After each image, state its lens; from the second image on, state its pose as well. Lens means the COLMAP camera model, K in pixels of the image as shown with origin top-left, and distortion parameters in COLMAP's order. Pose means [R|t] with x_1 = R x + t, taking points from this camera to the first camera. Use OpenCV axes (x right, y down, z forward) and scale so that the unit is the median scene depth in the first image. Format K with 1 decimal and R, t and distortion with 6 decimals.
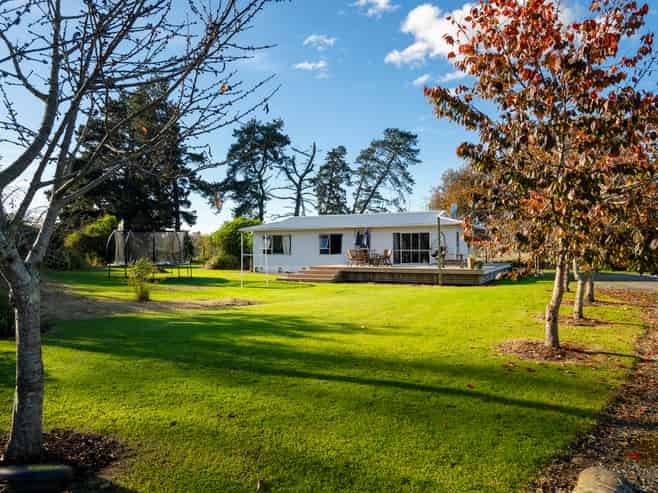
lens RADIAL K [[472.1, 0, 329.0], [0, 472.1, 246.5], [0, 0, 1]] dist [0.005790, -0.004549]
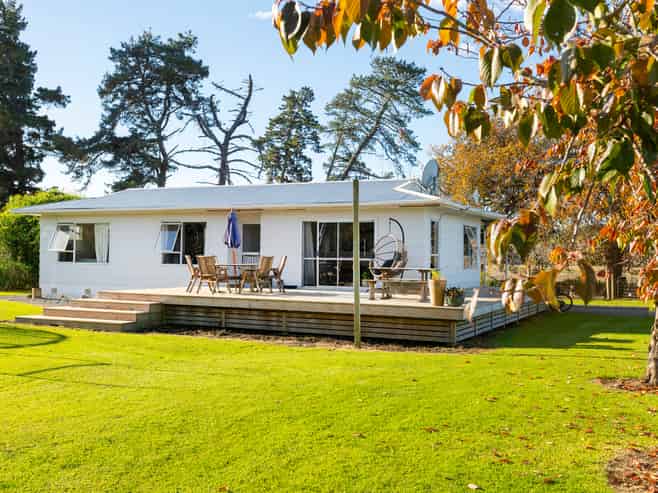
lens RADIAL K [[708.6, 0, 329.0], [0, 708.6, 246.5], [0, 0, 1]] dist [0.009085, 0.008665]
pose [[0.999640, 0.018190, 0.019746, 0.442483], [-0.018058, 0.999813, -0.006876, 0.002535], [-0.019868, 0.006517, 0.999781, 0.860861]]
